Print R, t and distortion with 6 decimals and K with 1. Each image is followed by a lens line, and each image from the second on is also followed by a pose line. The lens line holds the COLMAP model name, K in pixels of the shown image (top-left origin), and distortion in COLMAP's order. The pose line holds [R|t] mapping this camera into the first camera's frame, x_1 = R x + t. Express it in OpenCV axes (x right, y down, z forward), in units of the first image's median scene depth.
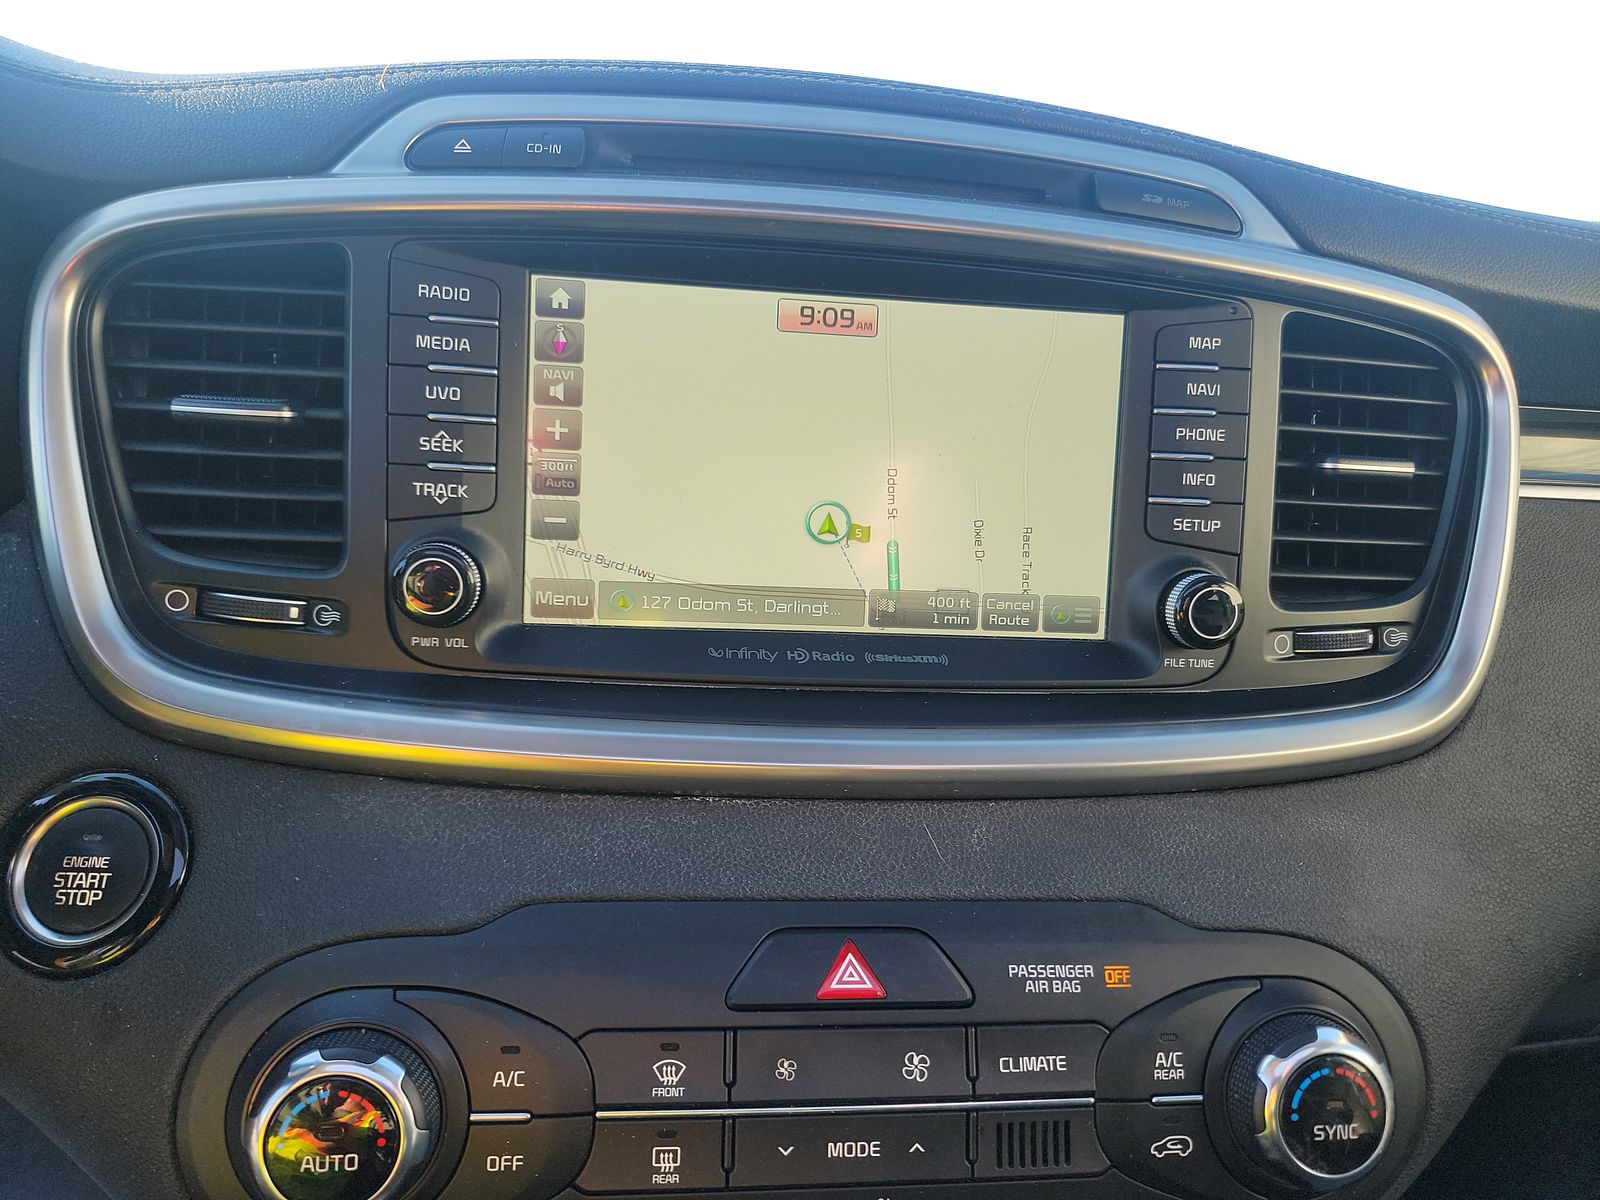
lens RADIAL K [[1110.3, 0, 807.2], [0, 1110.3, 598.1], [0, 0, 1]] dist [0.003289, -0.001737]
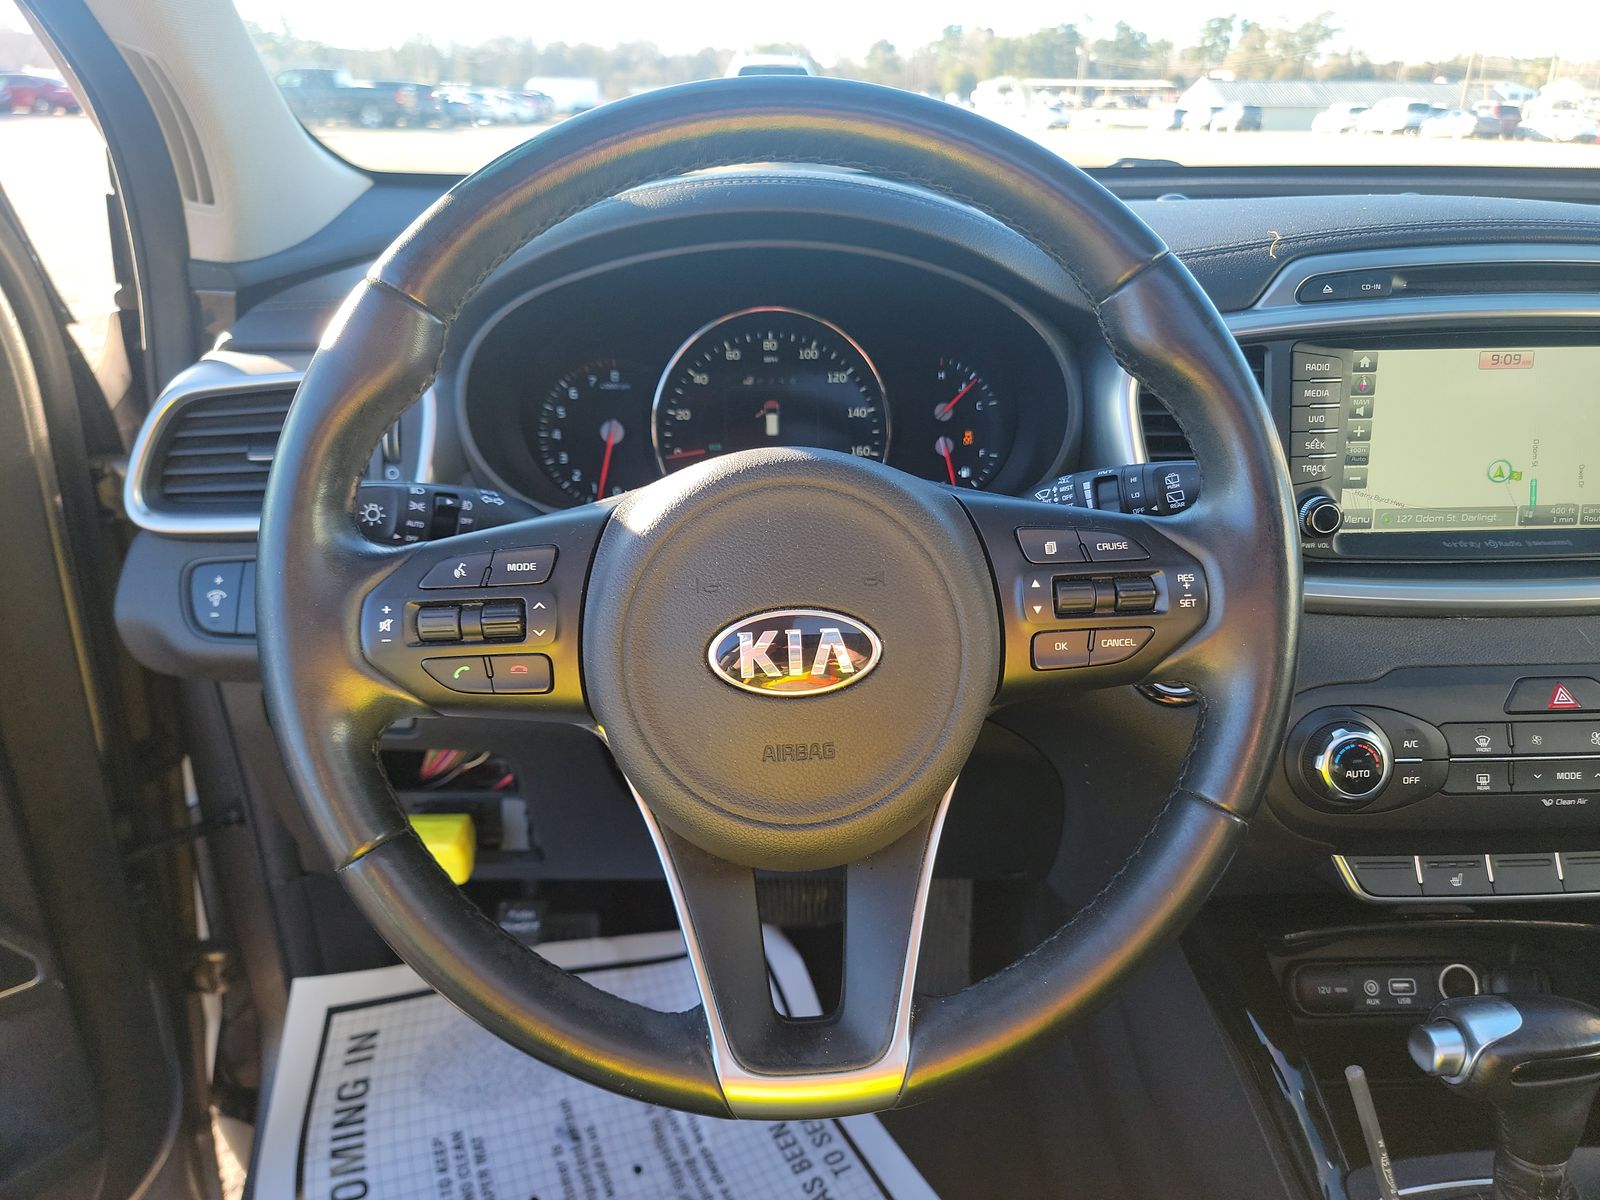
lens RADIAL K [[1110.3, 0, 792.6], [0, 1110.3, 600.6], [0, 0, 1]] dist [0.003289, -0.001737]
pose [[0.991963, -0.037328, -0.120898, -0.963629], [0.051836, 0.991520, 0.119169, -0.140193], [0.115425, -0.124478, 0.985486, -1.020115]]
